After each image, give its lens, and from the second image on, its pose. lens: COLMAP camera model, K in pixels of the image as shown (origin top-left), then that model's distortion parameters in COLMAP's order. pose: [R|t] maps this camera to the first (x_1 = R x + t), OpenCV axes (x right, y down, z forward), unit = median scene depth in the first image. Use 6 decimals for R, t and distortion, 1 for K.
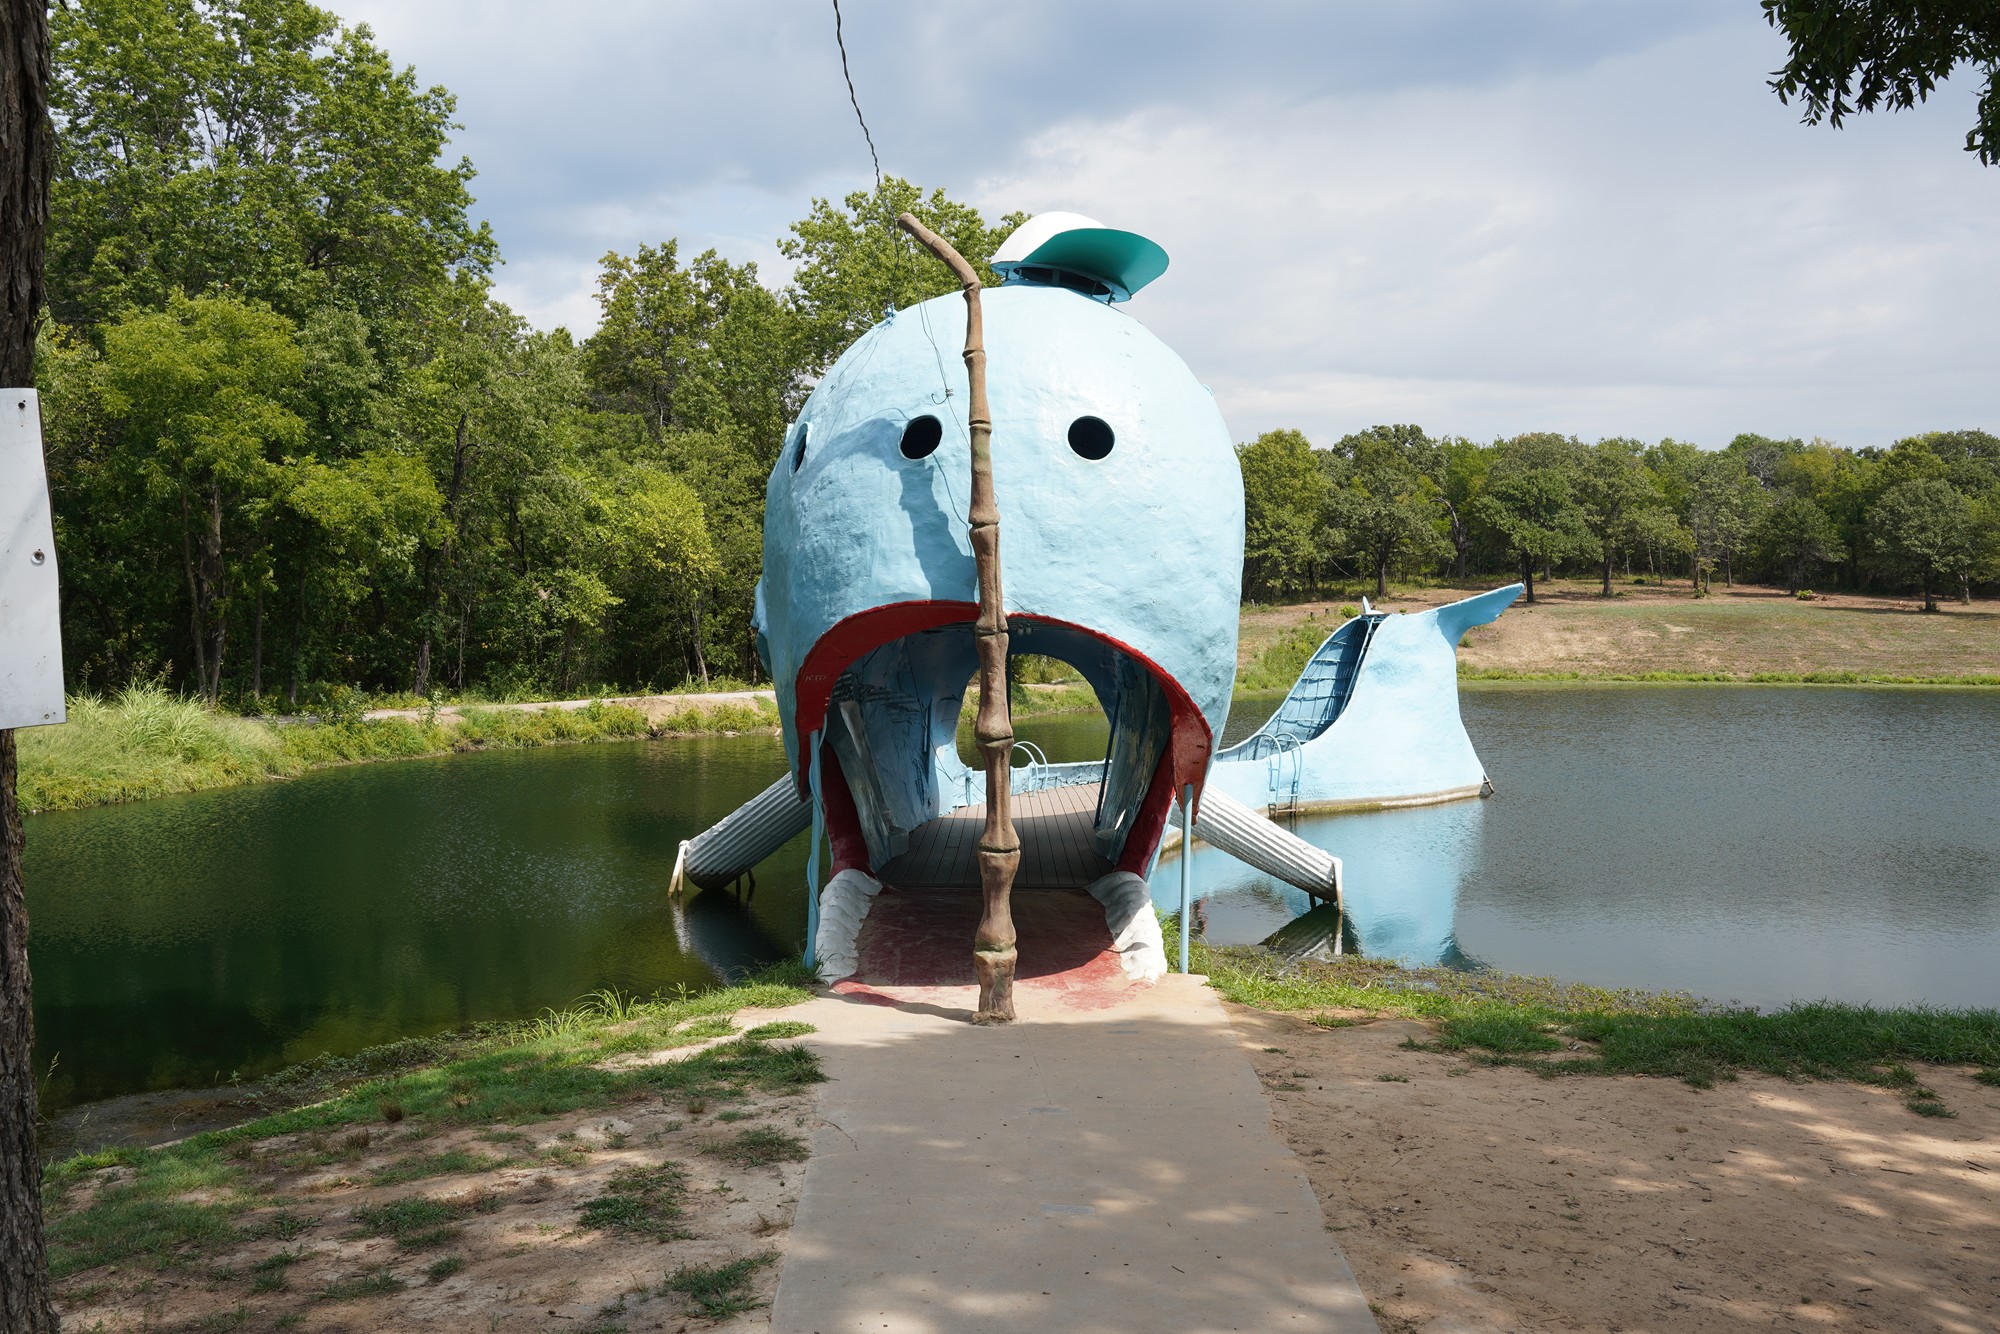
lens RADIAL K [[1582.1, 0, 1004.4], [0, 1582.1, 674.7], [0, 0, 1]] dist [-0.044307, 0.060225]
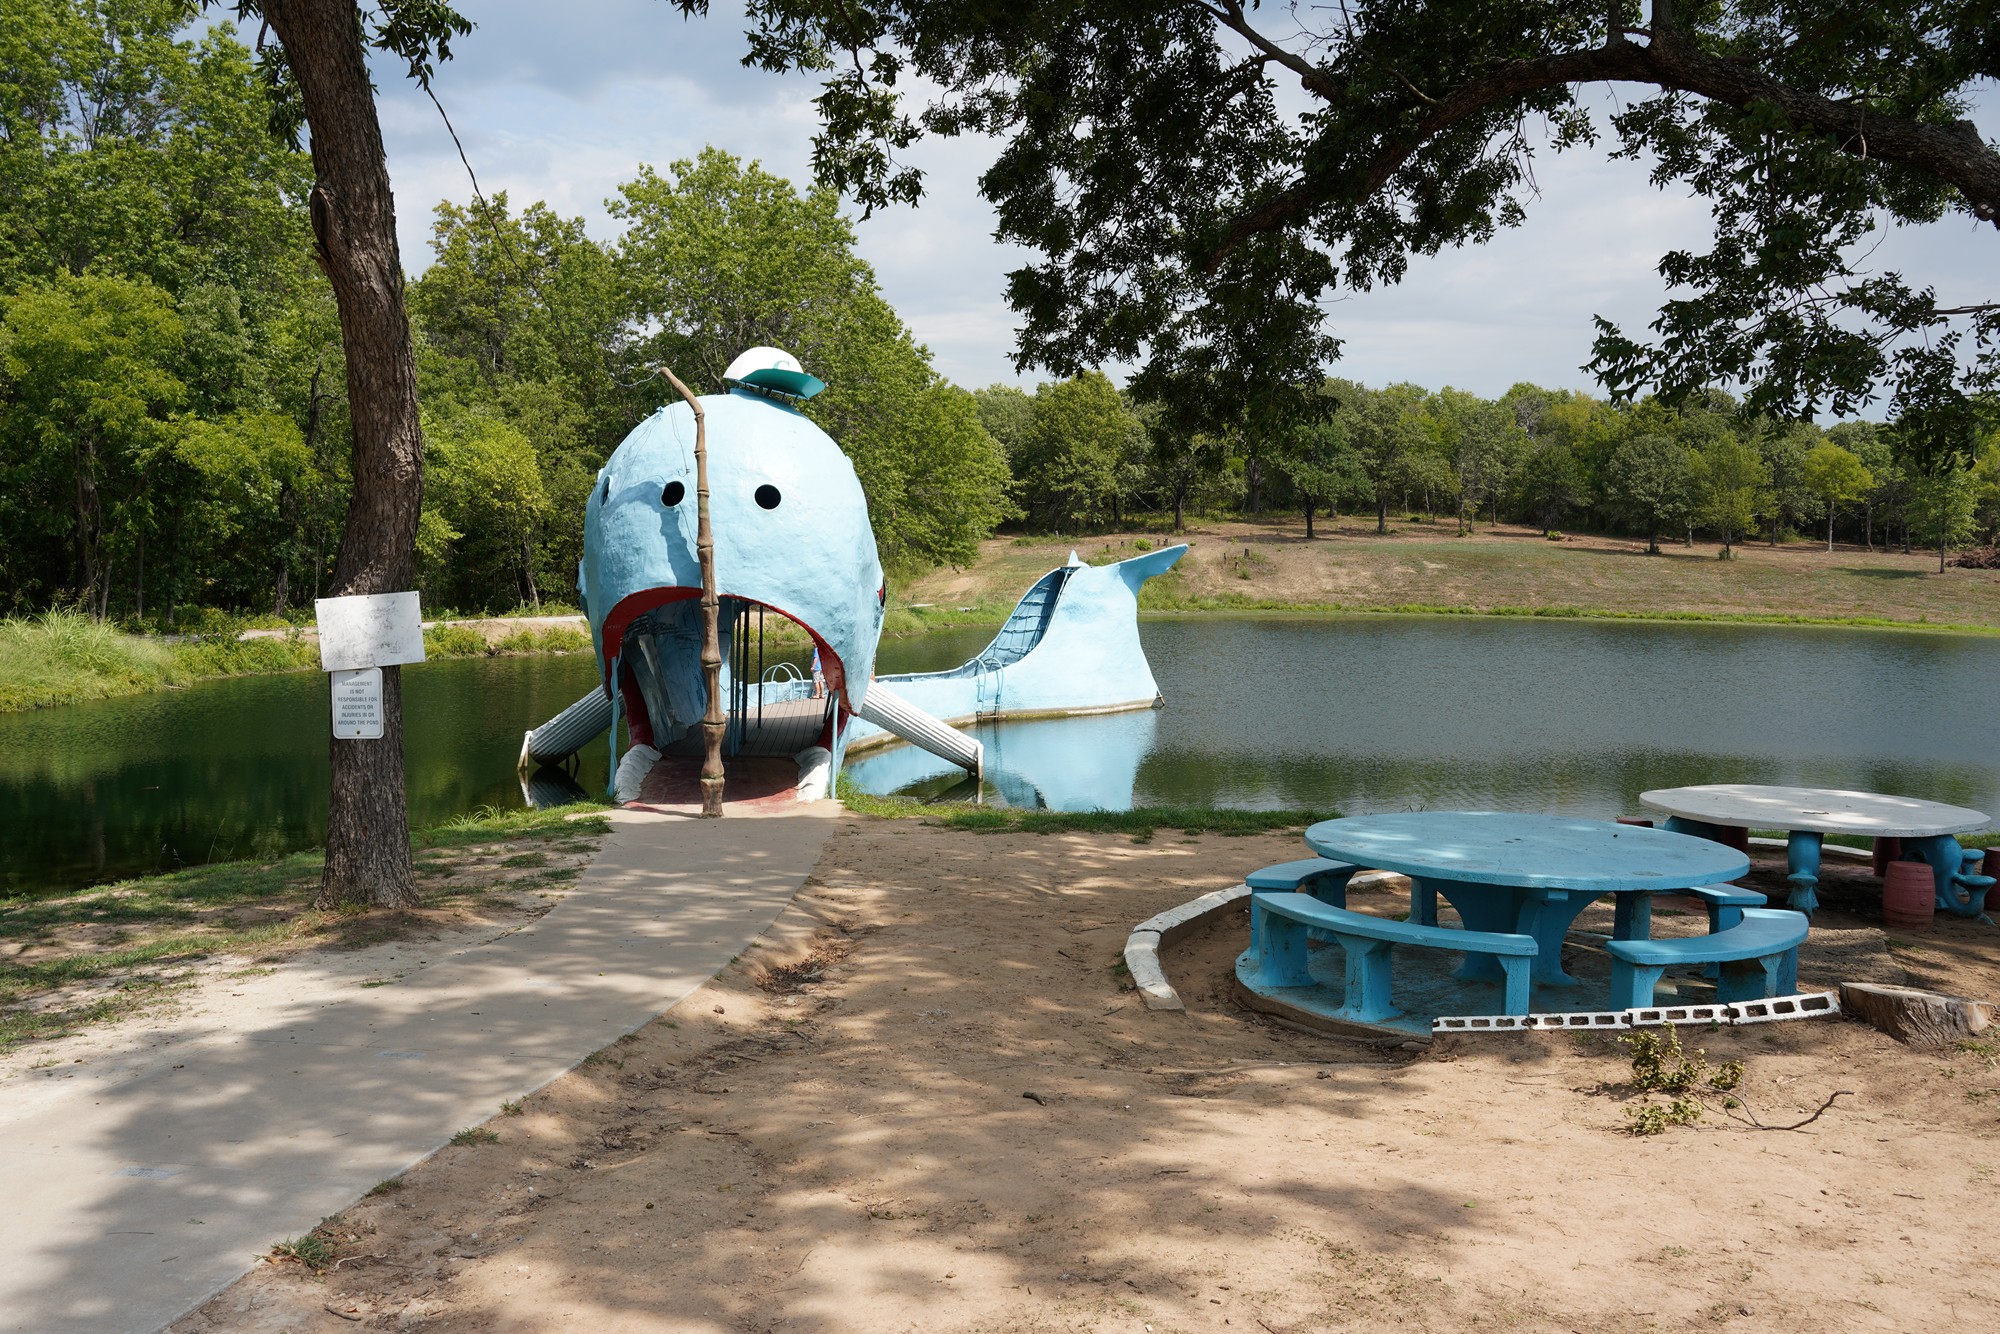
lens RADIAL K [[1582.1, 0, 1004.4], [0, 1582.1, 674.7], [0, 0, 1]] dist [-0.044307, 0.060225]
pose [[0.994506, 0.007987, 0.104372, 0.026240], [-0.013251, 0.998669, 0.049841, -0.007749], [-0.103835, -0.050950, 0.993289, -0.159296]]
